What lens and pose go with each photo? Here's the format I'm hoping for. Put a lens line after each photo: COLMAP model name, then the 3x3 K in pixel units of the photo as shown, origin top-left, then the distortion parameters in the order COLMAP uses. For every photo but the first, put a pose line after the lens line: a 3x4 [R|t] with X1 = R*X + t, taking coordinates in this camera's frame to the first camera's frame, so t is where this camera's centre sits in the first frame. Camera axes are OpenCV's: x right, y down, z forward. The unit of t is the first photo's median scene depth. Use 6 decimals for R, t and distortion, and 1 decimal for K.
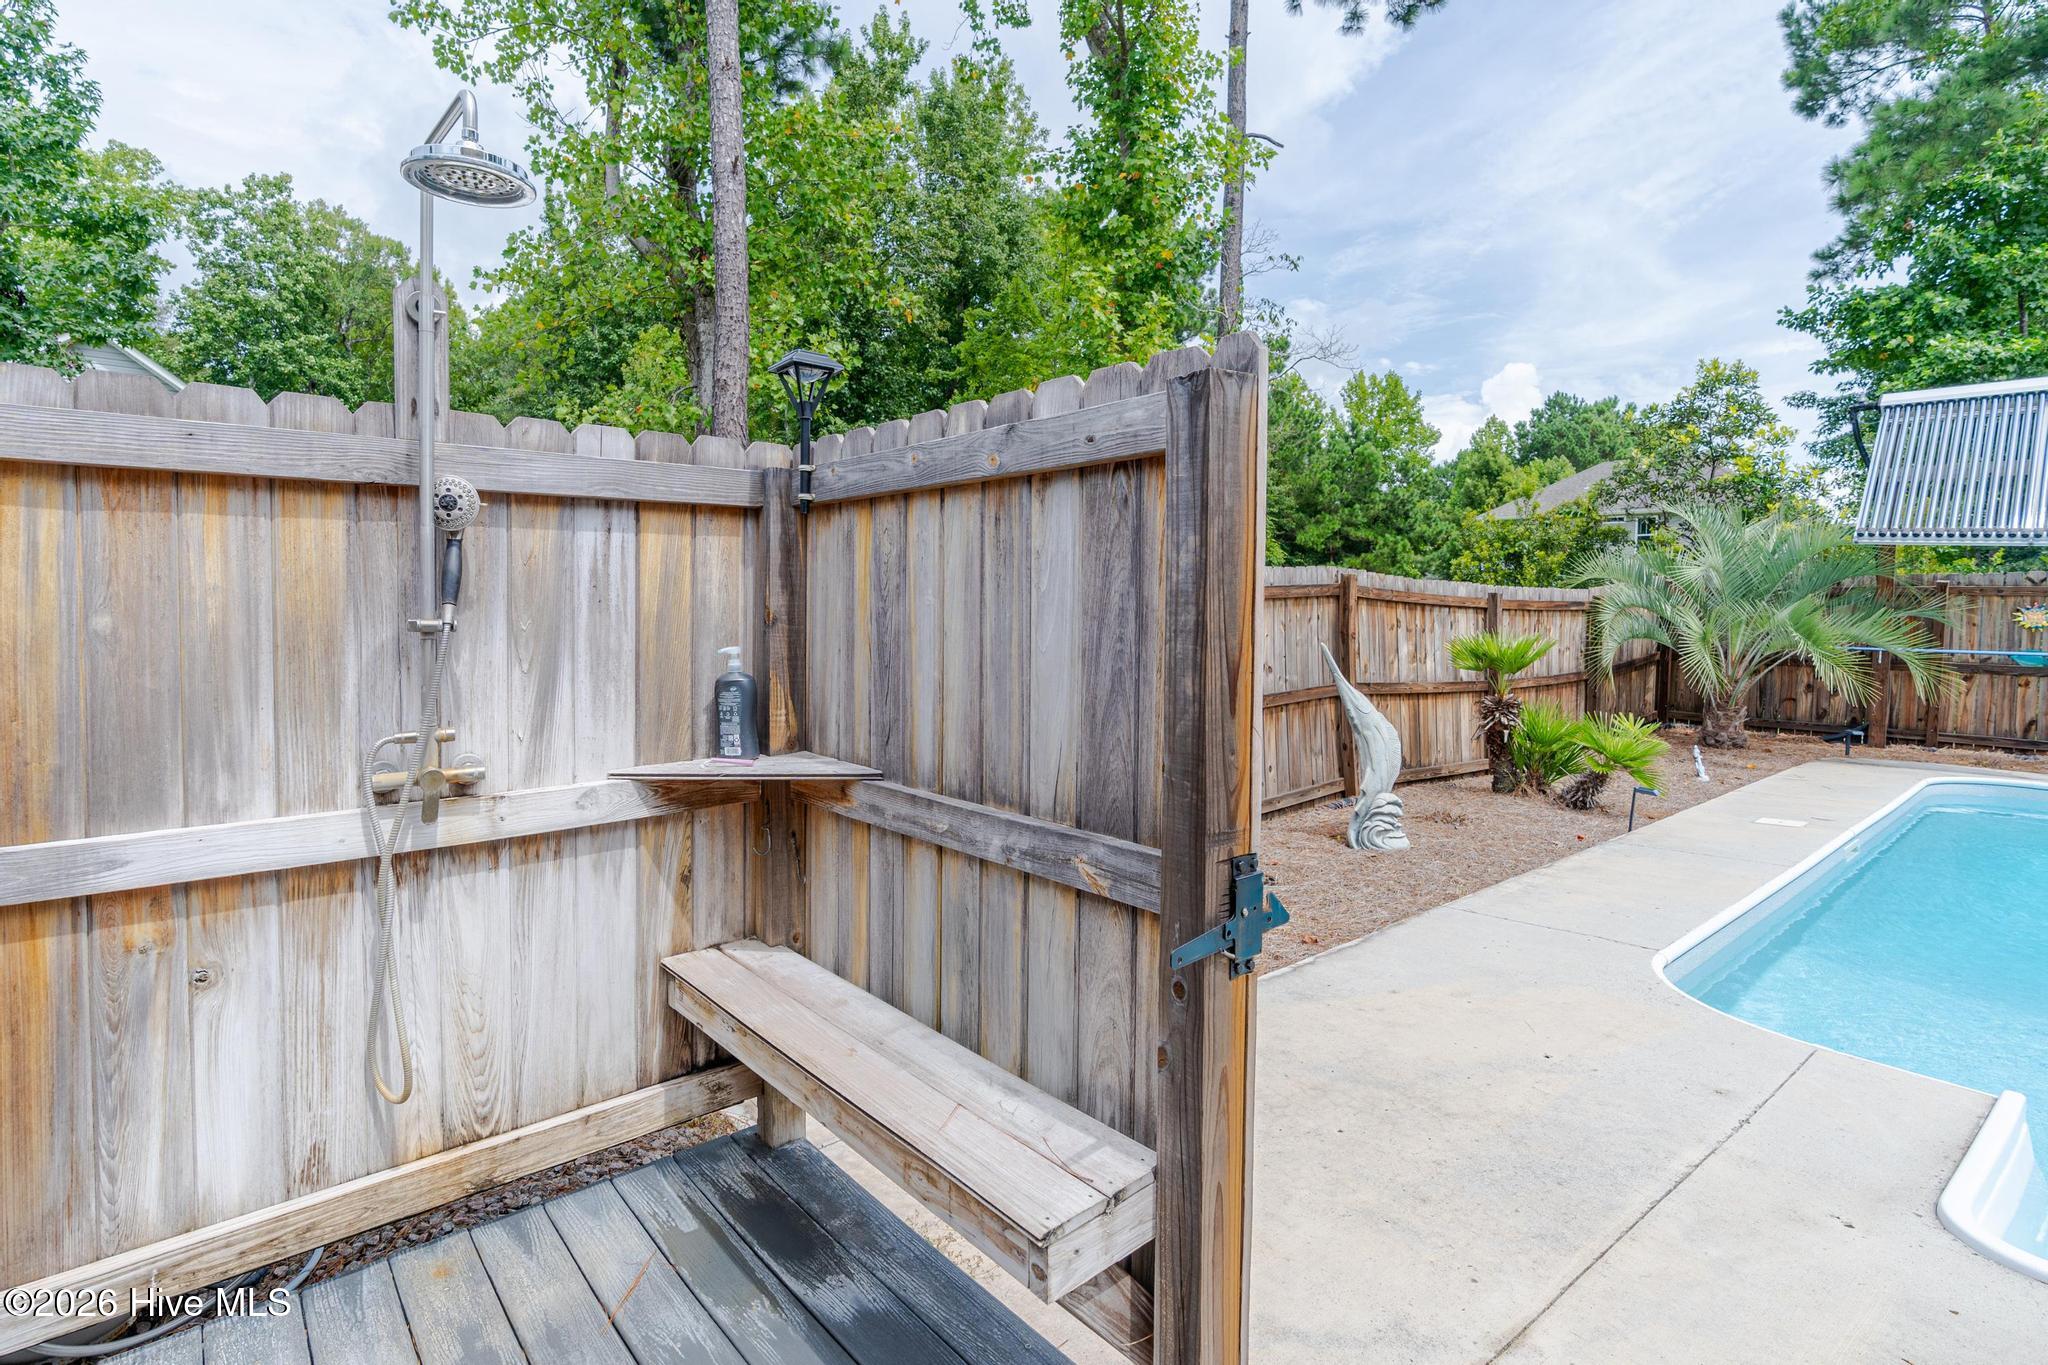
lens RADIAL K [[953.0, 0, 881.3], [0, 953.0, 635.4], [0, 0, 1]] dist [0.001833, 0.001127]
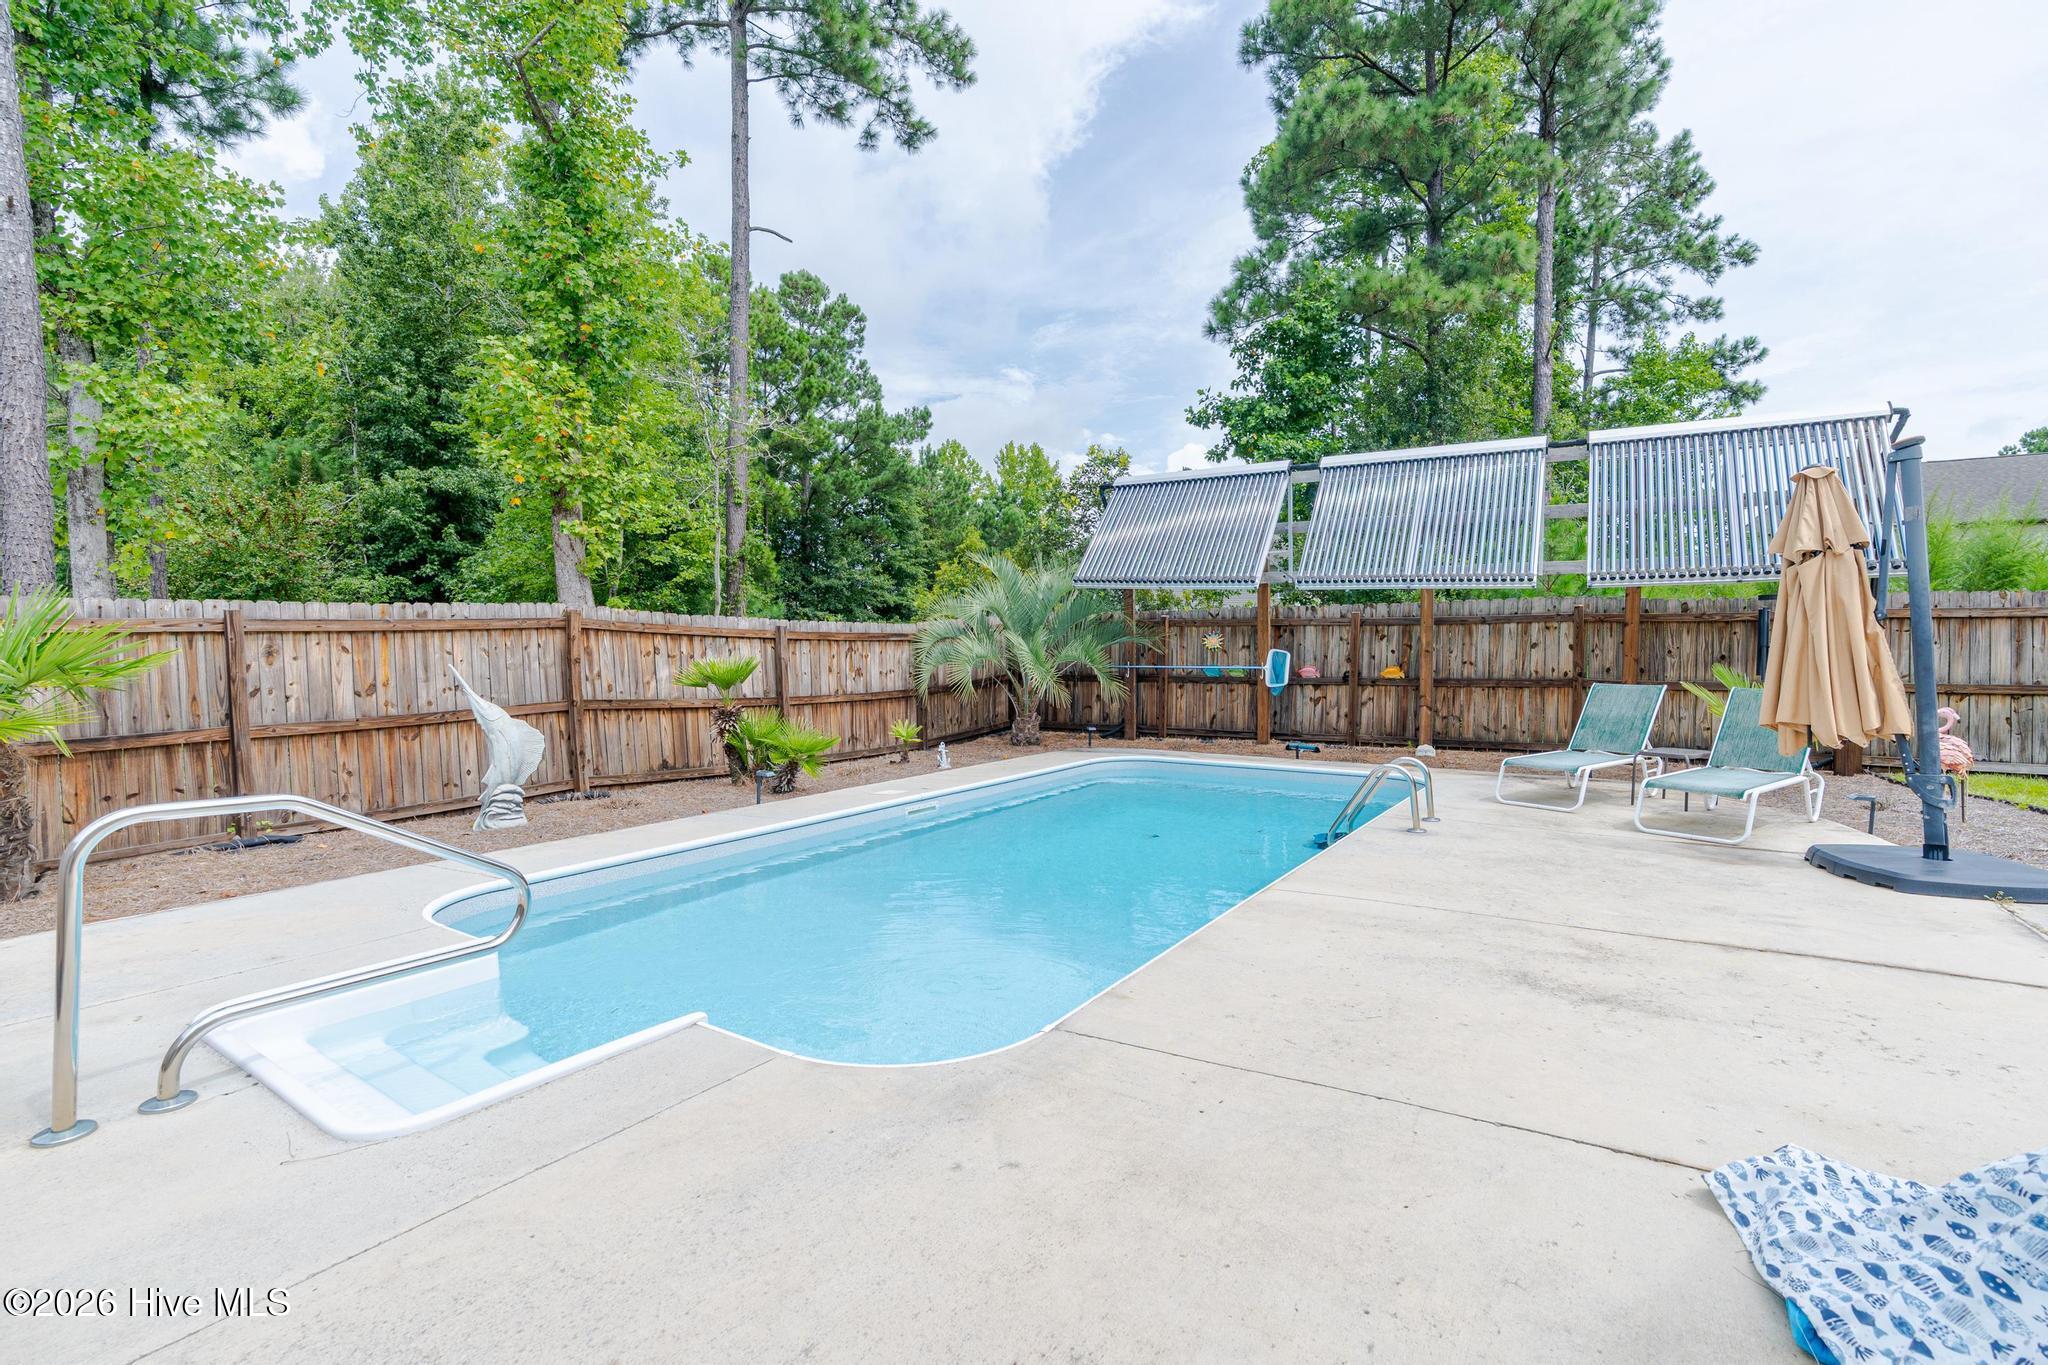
lens RADIAL K [[953.0, 0, 1027.9], [0, 953.0, 677.5], [0, 0, 1]] dist [0.001833, 0.001127]
pose [[0.959220, -0.024483, 0.281599, 0.509366], [0.027894, 0.999578, -0.008110, 0.034754], [-0.281281, 0.015634, 0.959498, -0.231335]]
